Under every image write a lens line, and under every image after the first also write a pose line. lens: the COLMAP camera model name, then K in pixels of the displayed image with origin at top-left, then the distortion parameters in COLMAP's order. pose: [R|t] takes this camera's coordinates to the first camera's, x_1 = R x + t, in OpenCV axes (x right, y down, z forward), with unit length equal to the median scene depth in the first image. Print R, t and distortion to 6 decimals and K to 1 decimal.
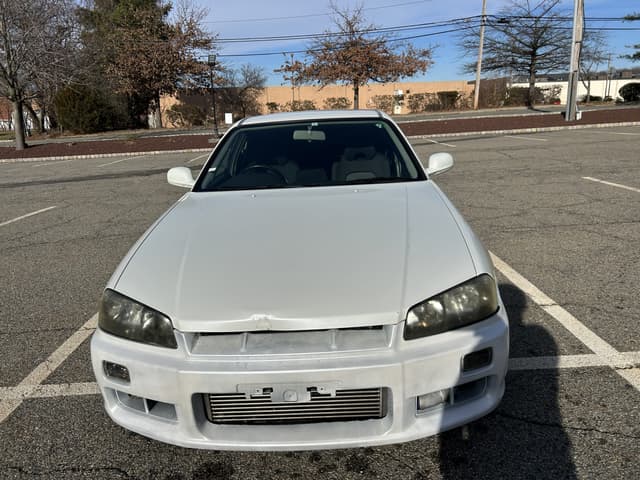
lens RADIAL K [[480.6, 0, 320.4], [0, 480.6, 232.5], [0, 0, 1]] dist [0.052401, -0.057300]
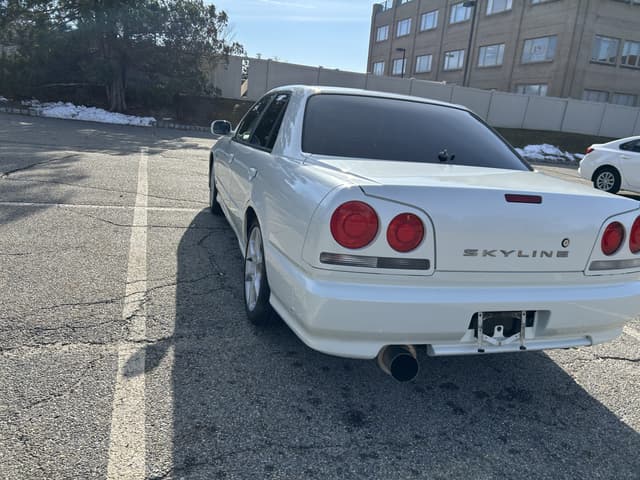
lens RADIAL K [[480.6, 0, 324.0], [0, 480.6, 241.1], [0, 0, 1]] dist [0.052401, -0.057300]
pose [[-0.943043, 0.042670, -0.329924, 0.405028], [-0.129984, 0.865641, 0.483497, -0.510969], [0.306226, 0.498843, -0.810790, 2.150879]]
